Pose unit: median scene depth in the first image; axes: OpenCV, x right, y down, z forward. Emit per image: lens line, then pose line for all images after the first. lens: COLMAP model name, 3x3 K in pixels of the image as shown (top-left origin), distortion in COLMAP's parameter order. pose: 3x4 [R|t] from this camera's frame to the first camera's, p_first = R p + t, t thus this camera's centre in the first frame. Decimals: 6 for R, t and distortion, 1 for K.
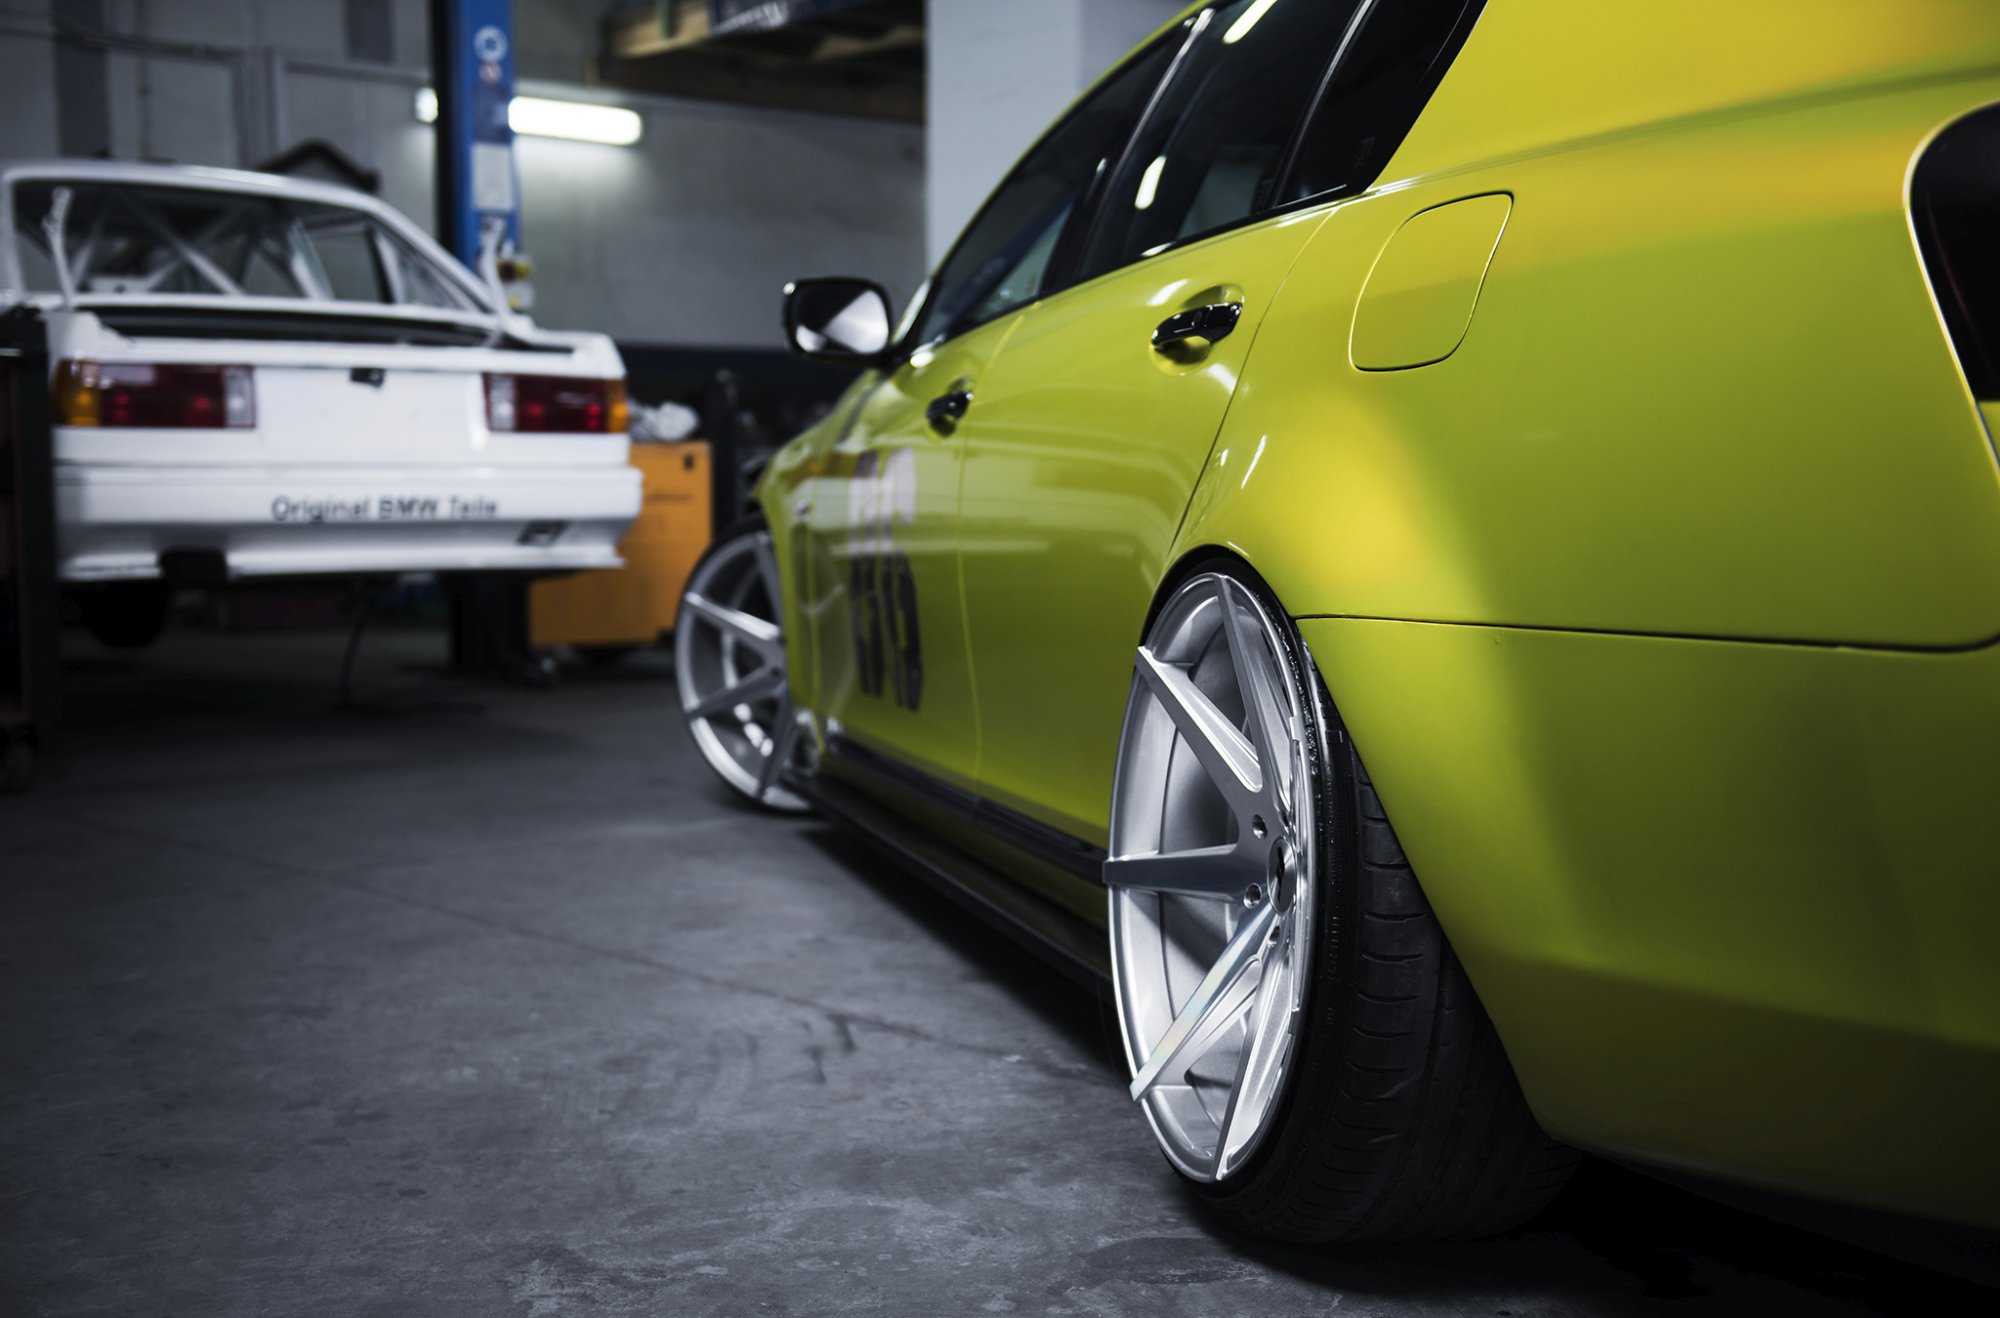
lens RADIAL K [[2567.0, 0, 1000.0], [0, 2567.0, 659.0], [0, 0, 1]] dist [0.062340, 0.052891]
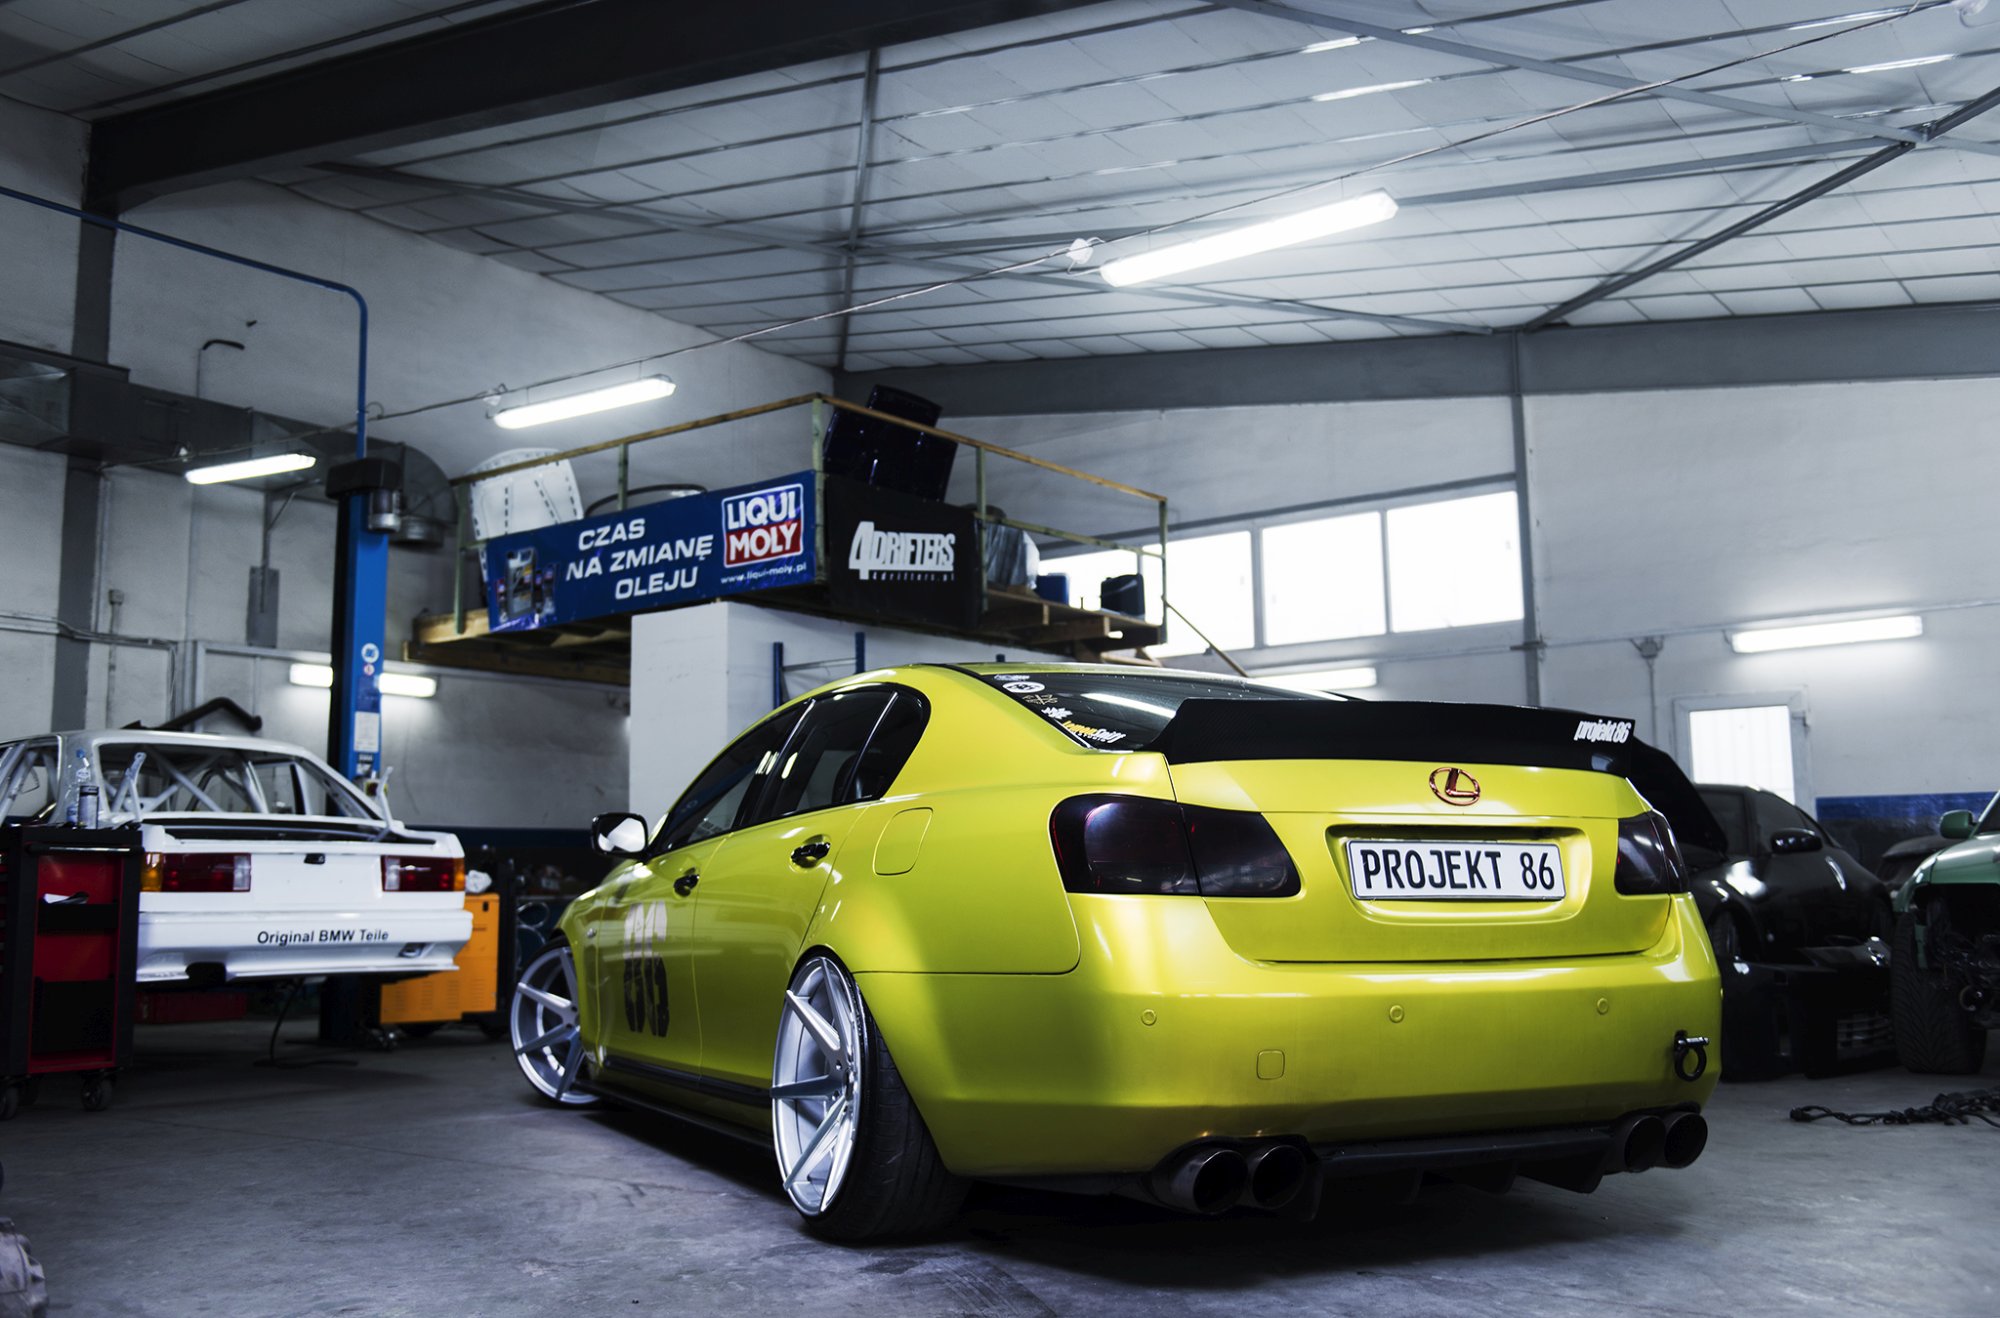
lens RADIAL K [[1864.2, 0, 1000.0], [0, 1864.2, 659.0], [0, 0, 1]] dist [-0.006227, 0.000994]
pose [[0.982688, 0.015640, 0.184606, -0.036354], [0.022137, 0.979379, -0.200815, 0.022299], [-0.183940, 0.201425, 0.962078, -0.361741]]
